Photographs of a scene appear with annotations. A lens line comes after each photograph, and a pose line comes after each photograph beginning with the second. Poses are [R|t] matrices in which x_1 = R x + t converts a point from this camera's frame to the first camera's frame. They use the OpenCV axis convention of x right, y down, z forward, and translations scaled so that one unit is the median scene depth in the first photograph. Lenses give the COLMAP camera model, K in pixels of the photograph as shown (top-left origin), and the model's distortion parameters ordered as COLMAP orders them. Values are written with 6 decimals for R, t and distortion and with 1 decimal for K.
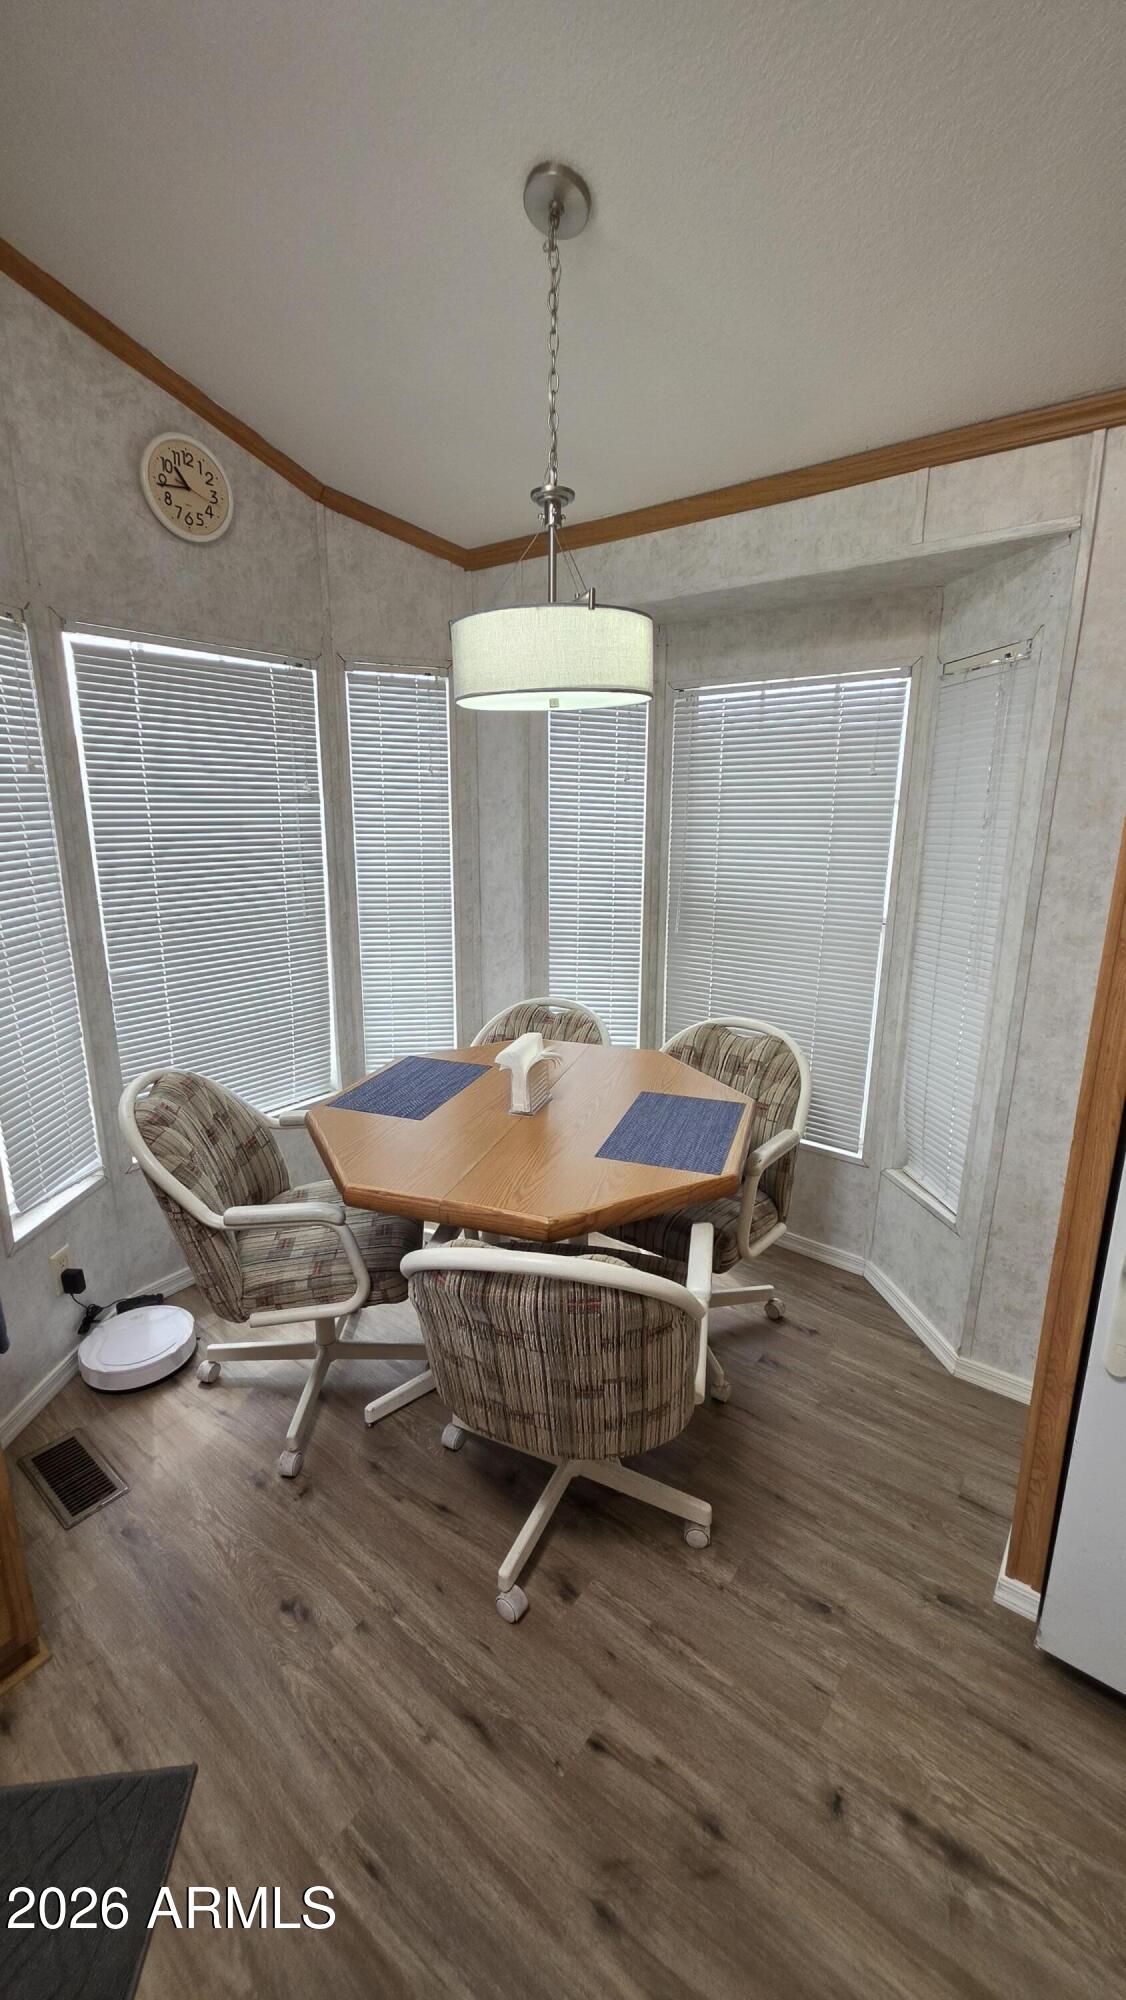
lens RADIAL K [[800.6, 0, 558.1], [0, 800.6, 995.8], [0, 0, 1]] dist [-0.001080, -0.000593]
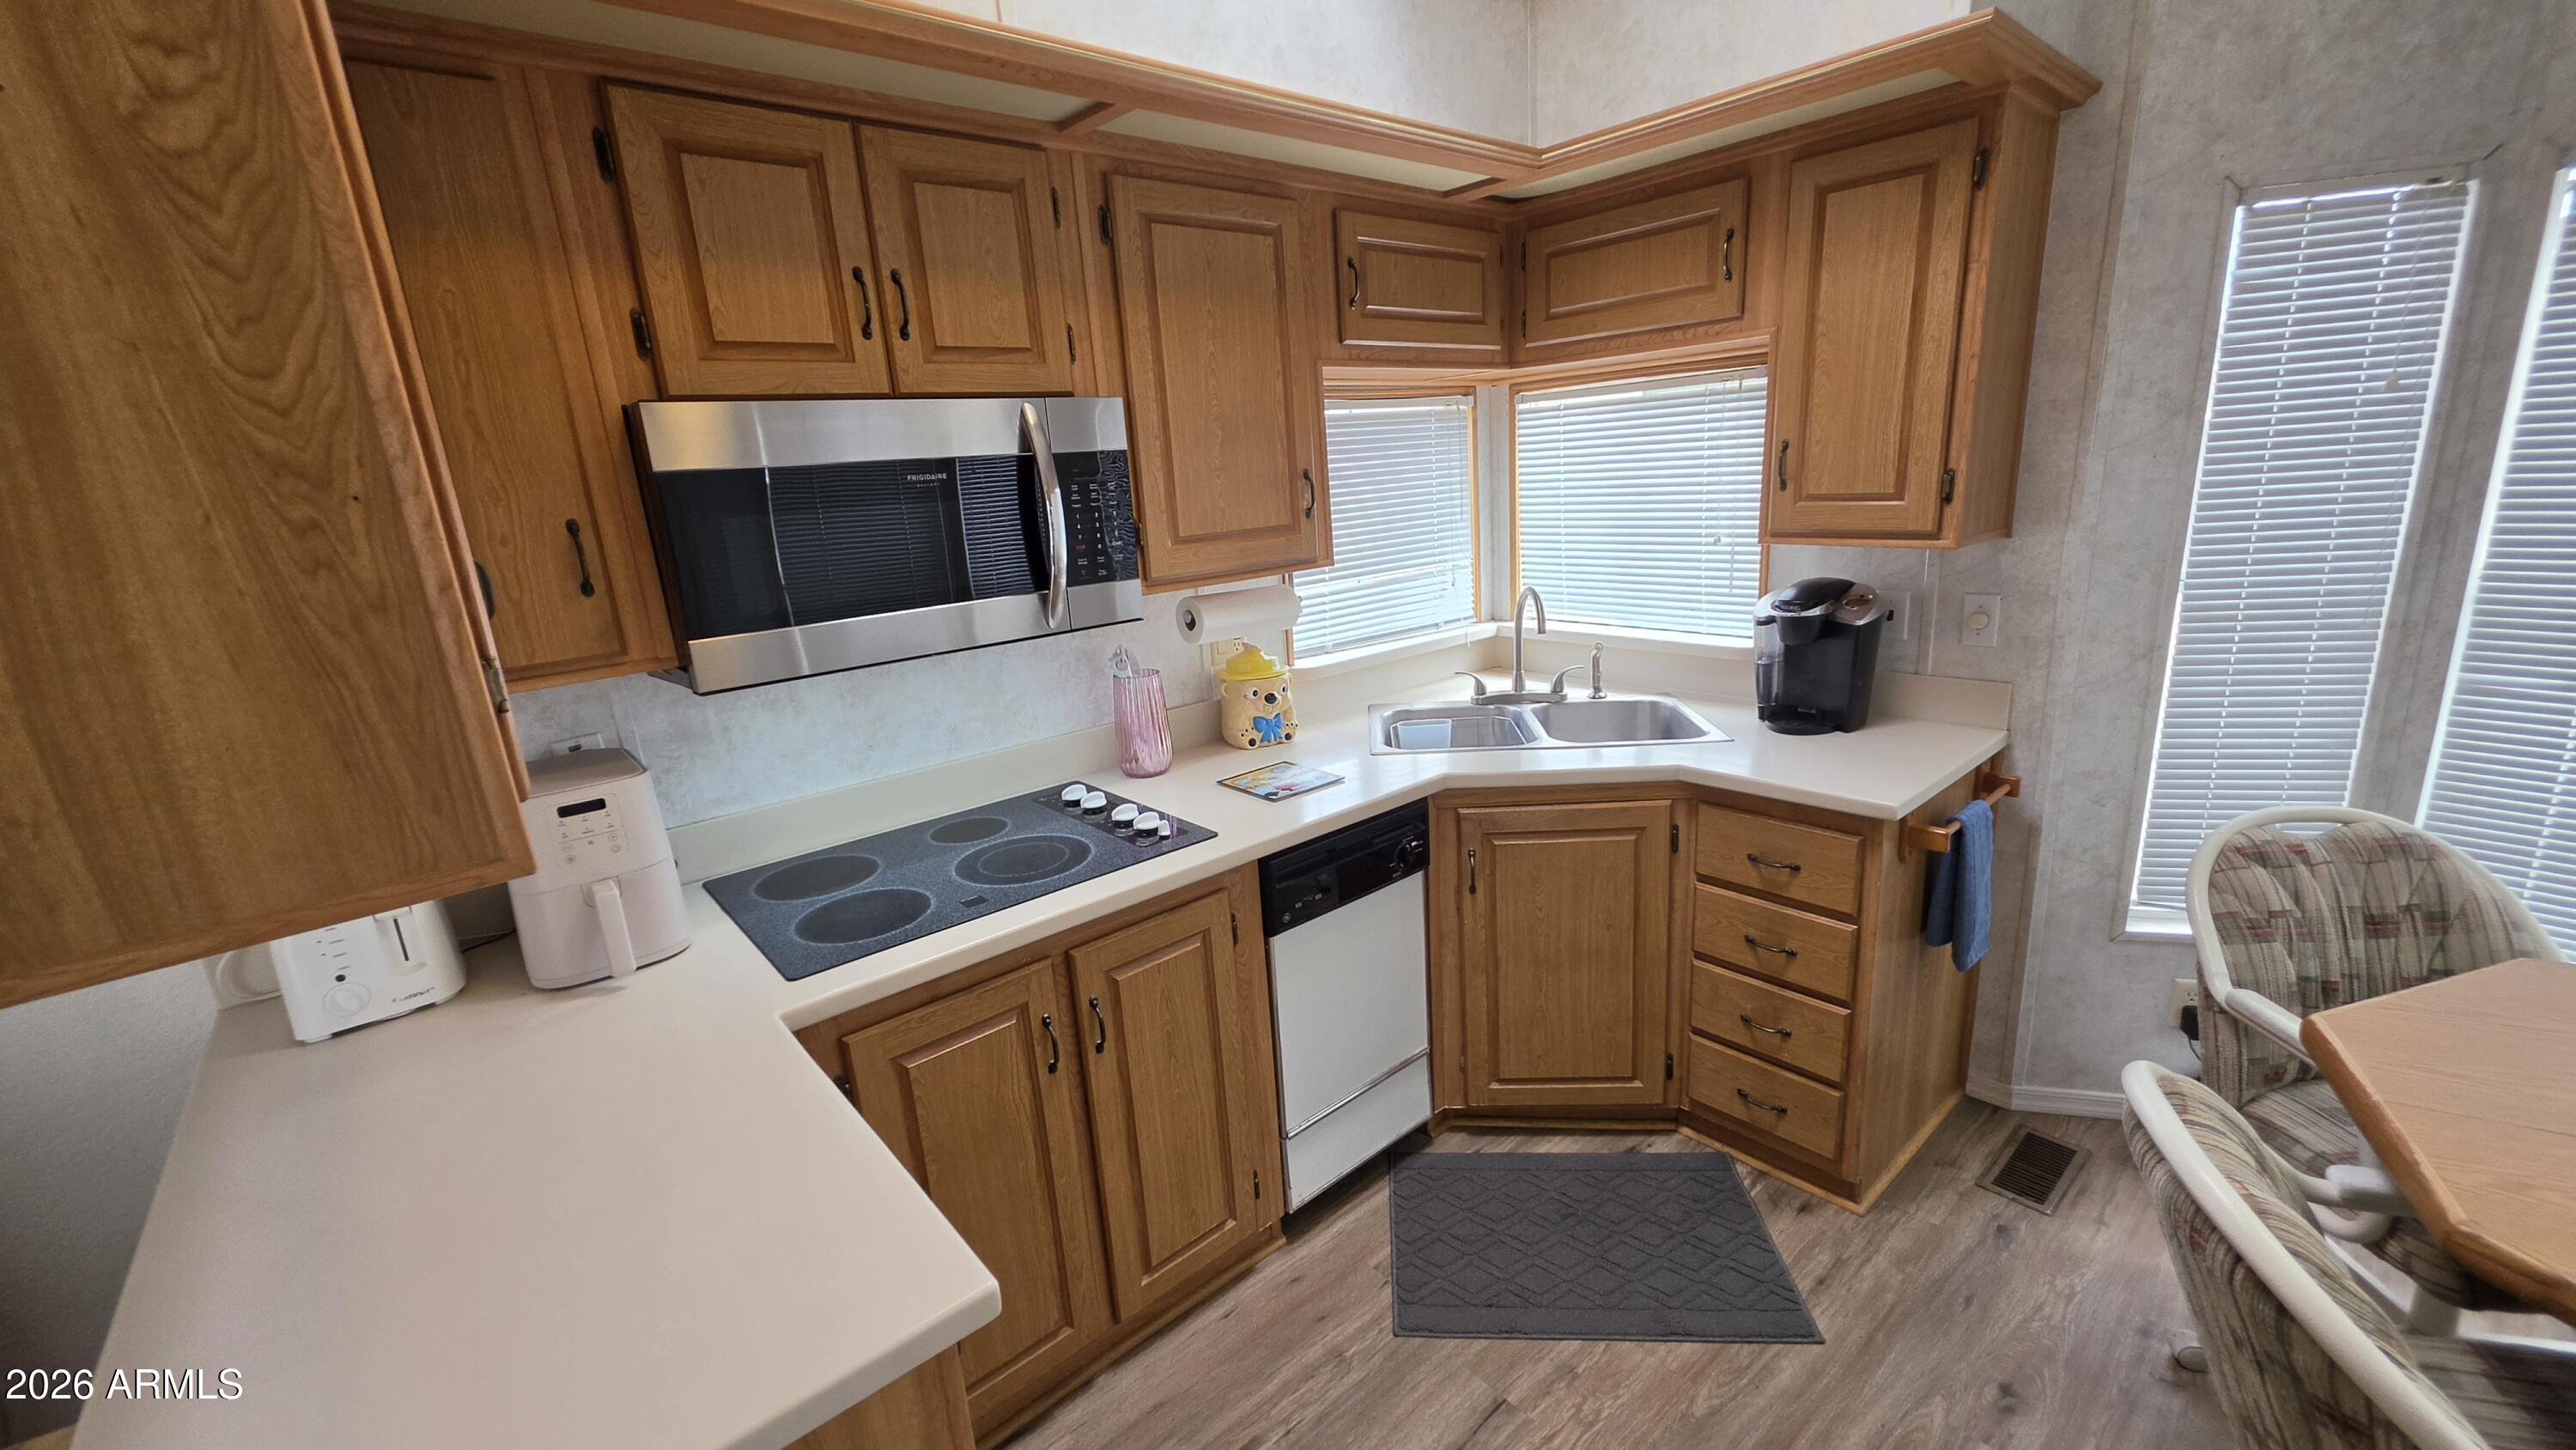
lens RADIAL K [[1031.1, 0, 1285.0], [0, 1031.1, 731.5], [0, 0, 1]] dist [-0.001080, -0.000593]
pose [[-0.192845, 0.251448, -0.948464, 0.531525], [-0.177953, 0.941617, 0.285815, -0.064909], [0.964958, 0.223900, -0.136841, 0.187096]]
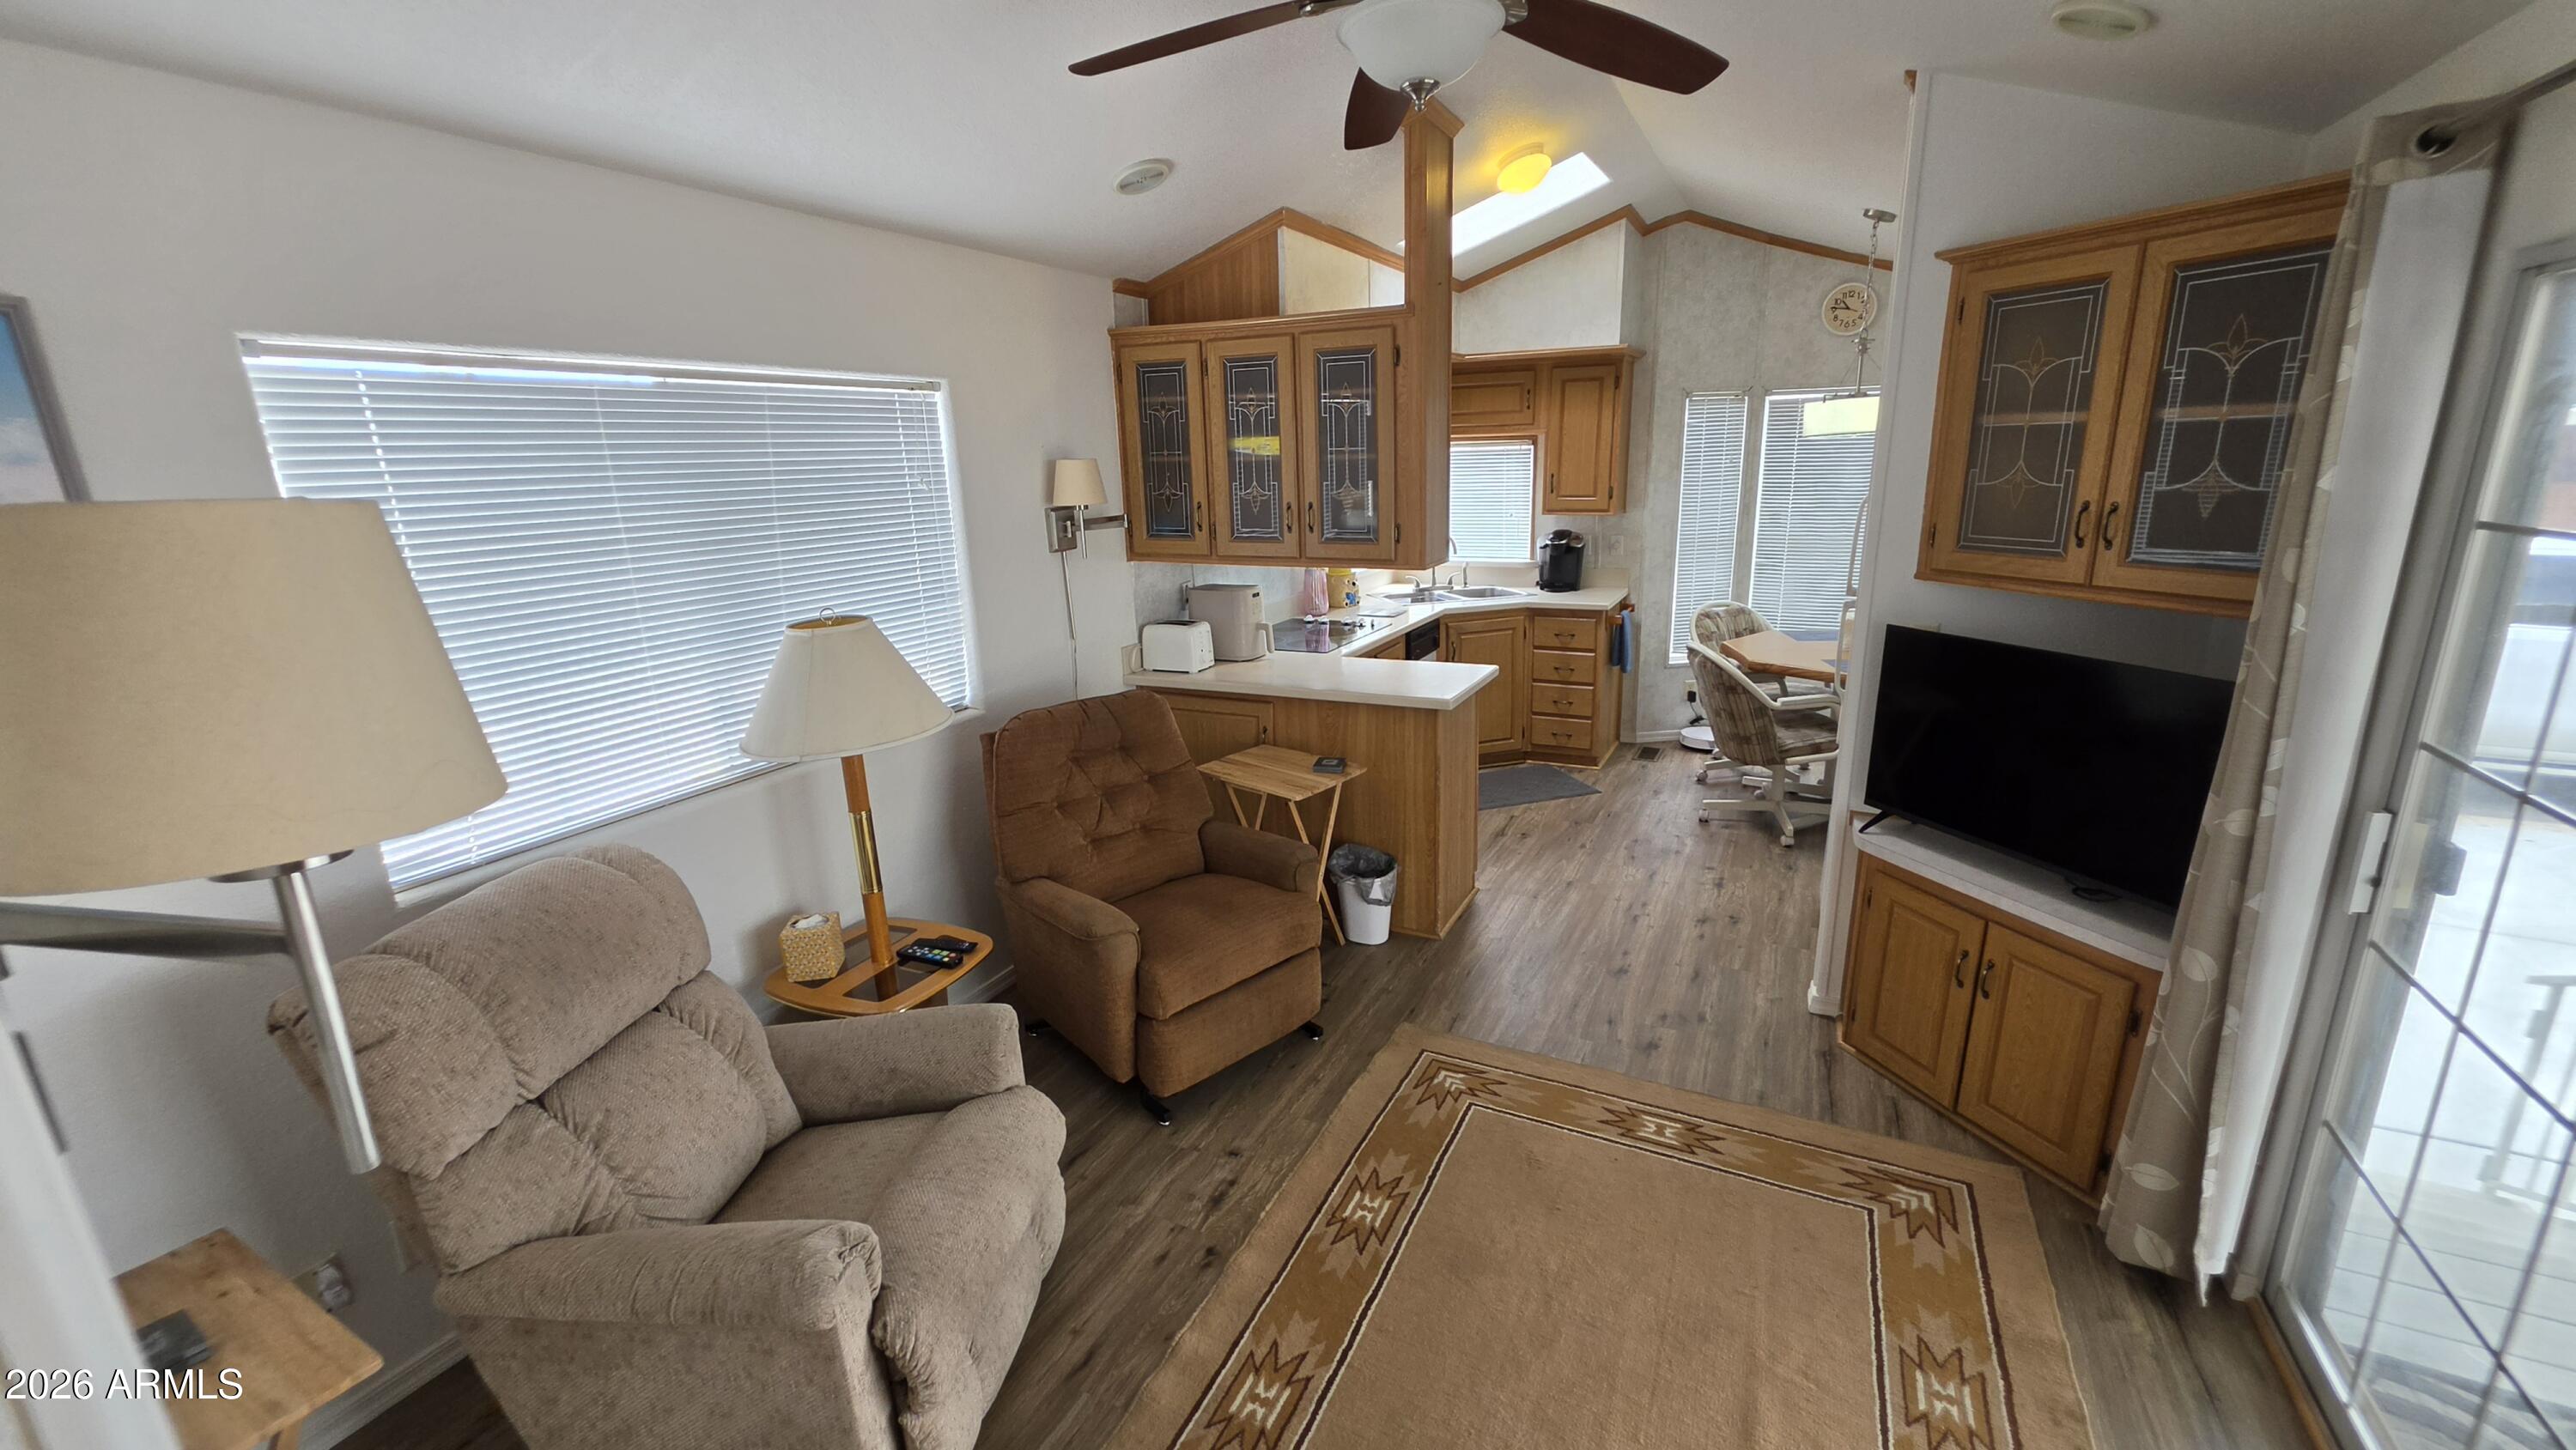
lens RADIAL K [[1031.1, 0, 1296.5], [0, 1031.1, 733.6], [0, 0, 1]] dist [-0.001080, -0.000593]
pose [[0.202847, 0.245920, -0.947827, 1.976771], [-0.206412, 0.956940, 0.204109, 0.107405], [0.957208, 0.154240, 0.244873, -0.748175]]
